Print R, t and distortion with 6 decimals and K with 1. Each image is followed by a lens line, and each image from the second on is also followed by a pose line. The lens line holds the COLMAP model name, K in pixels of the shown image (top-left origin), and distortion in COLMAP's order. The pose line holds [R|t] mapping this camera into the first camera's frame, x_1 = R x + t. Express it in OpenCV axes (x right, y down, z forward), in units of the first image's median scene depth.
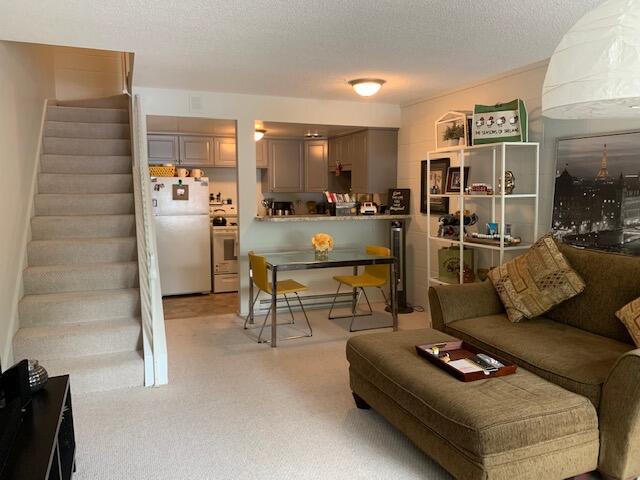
lens RADIAL K [[497.2, 0, 320.0], [0, 497.2, 240.0], [0, 0, 1]] dist [0.027983, -0.002869]
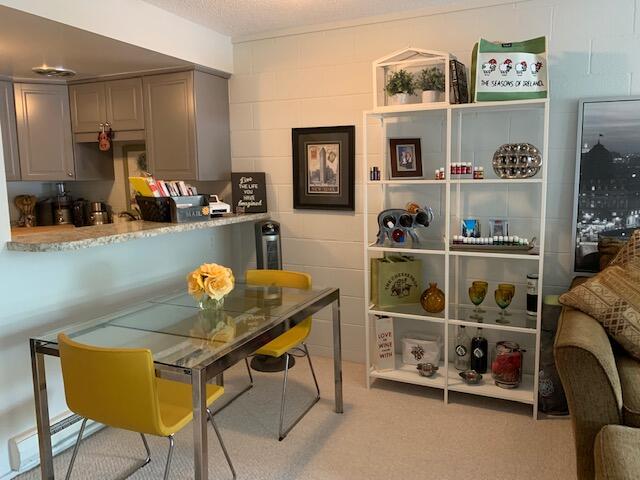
lens RADIAL K [[497.2, 0, 320.0], [0, 497.2, 240.0], [0, 0, 1]] dist [0.027983, -0.002869]
pose [[0.723496, -0.097149, 0.683459, -0.218959], [0.079354, 0.995189, 0.057457, -0.047933], [-0.685753, 0.012666, 0.727724, 0.491896]]
